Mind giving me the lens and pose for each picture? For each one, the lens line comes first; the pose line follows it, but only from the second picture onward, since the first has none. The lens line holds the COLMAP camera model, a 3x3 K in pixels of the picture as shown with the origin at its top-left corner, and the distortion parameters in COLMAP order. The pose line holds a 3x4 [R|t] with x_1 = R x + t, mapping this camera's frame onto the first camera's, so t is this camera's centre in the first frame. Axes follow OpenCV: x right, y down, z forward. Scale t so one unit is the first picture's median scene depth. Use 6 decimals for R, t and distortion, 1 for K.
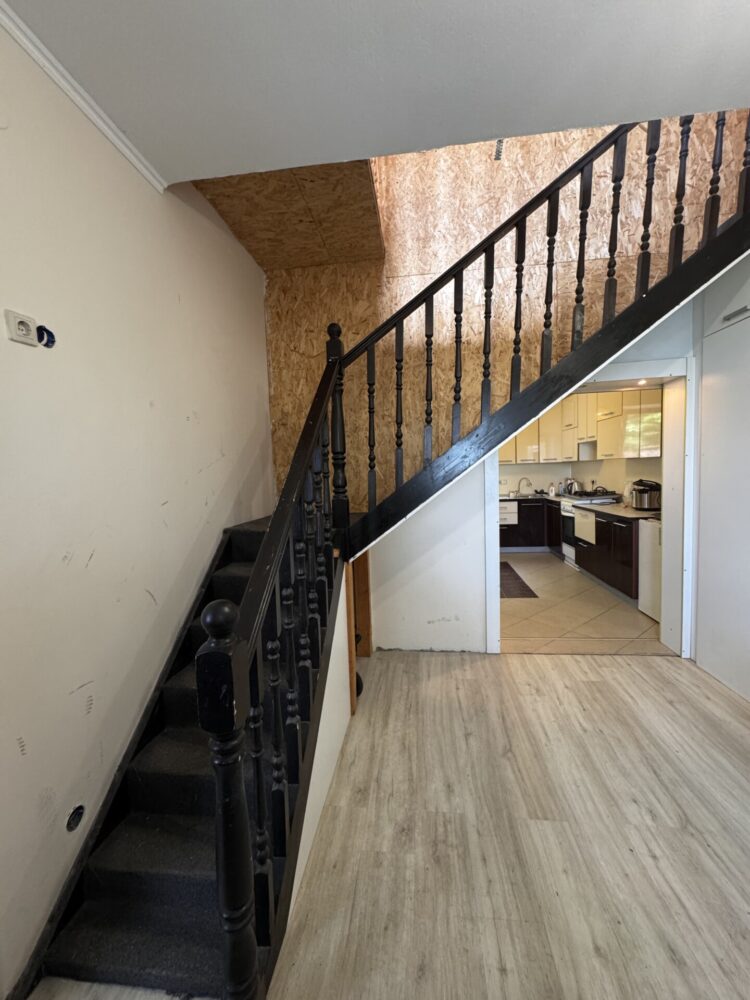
lens RADIAL K [[398.6, 0, 374.7], [0, 398.6, 498.4], [0, 0, 1]] dist [-0.002015, 0.000237]
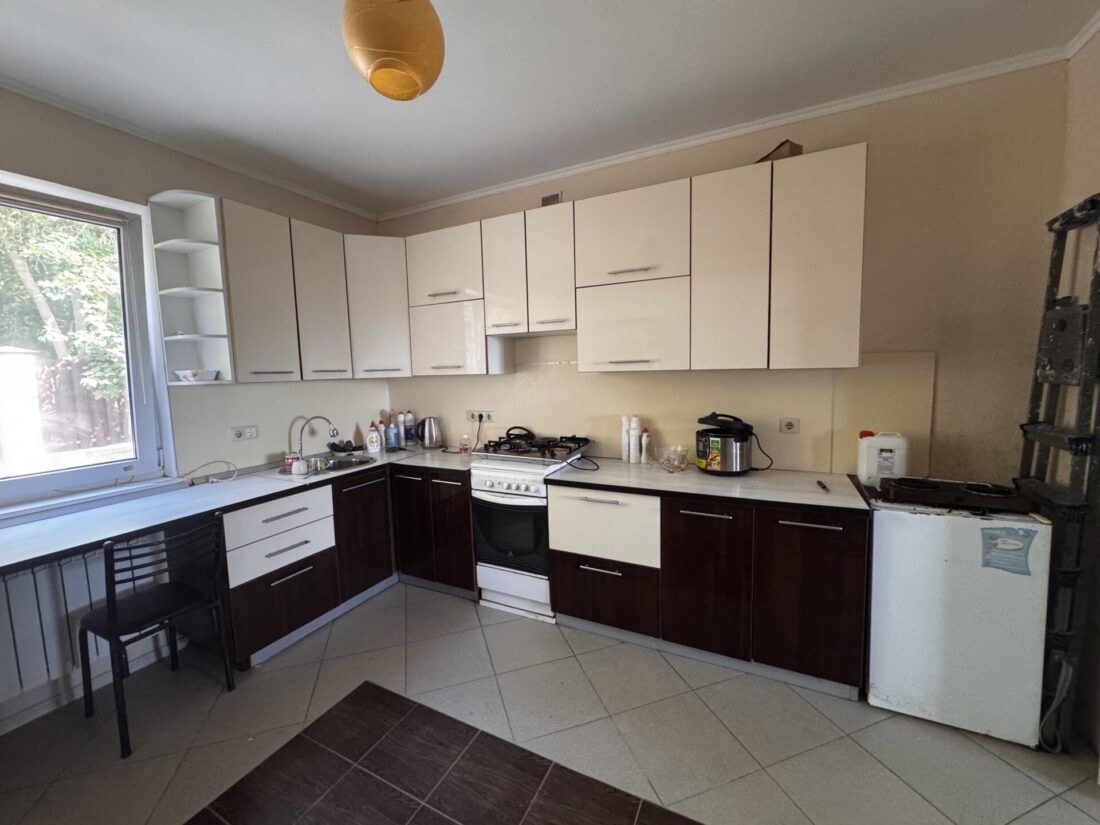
lens RADIAL K [[438.5, 0, 550.2], [0, 438.5, 412.3], [0, 0, 1]] dist [-0.002015, 0.000237]
pose [[0.336904, -0.059448, 0.939661, 0.068560], [0.078182, 0.996324, 0.035002, -0.068403], [-0.938288, 0.061673, 0.340313, 0.828071]]
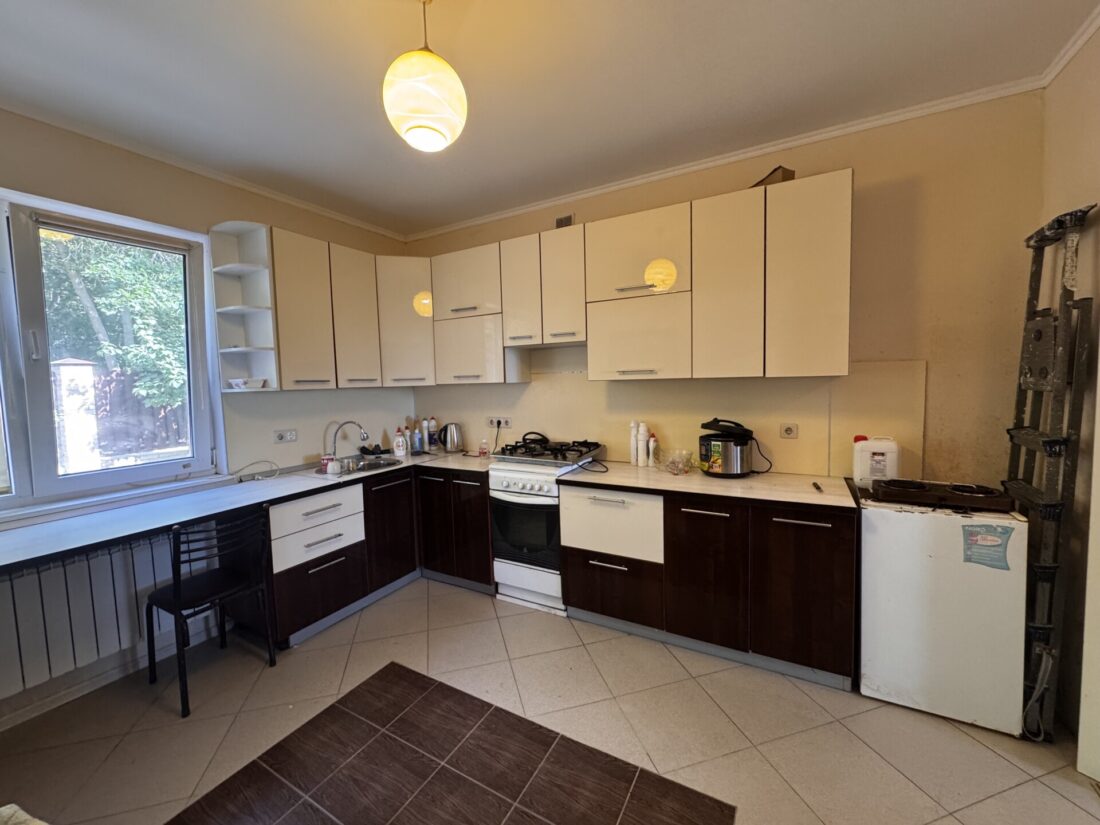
lens RADIAL K [[438.5, 0, 550.1], [0, 438.5, 413.5], [0, 0, 1]] dist [-0.002015, 0.000237]
pose [[0.380842, -0.037942, 0.923861, 0.036900], [0.075740, 0.997080, 0.009727, -0.062902], [-0.921533, 0.066269, 0.382604, 0.806588]]
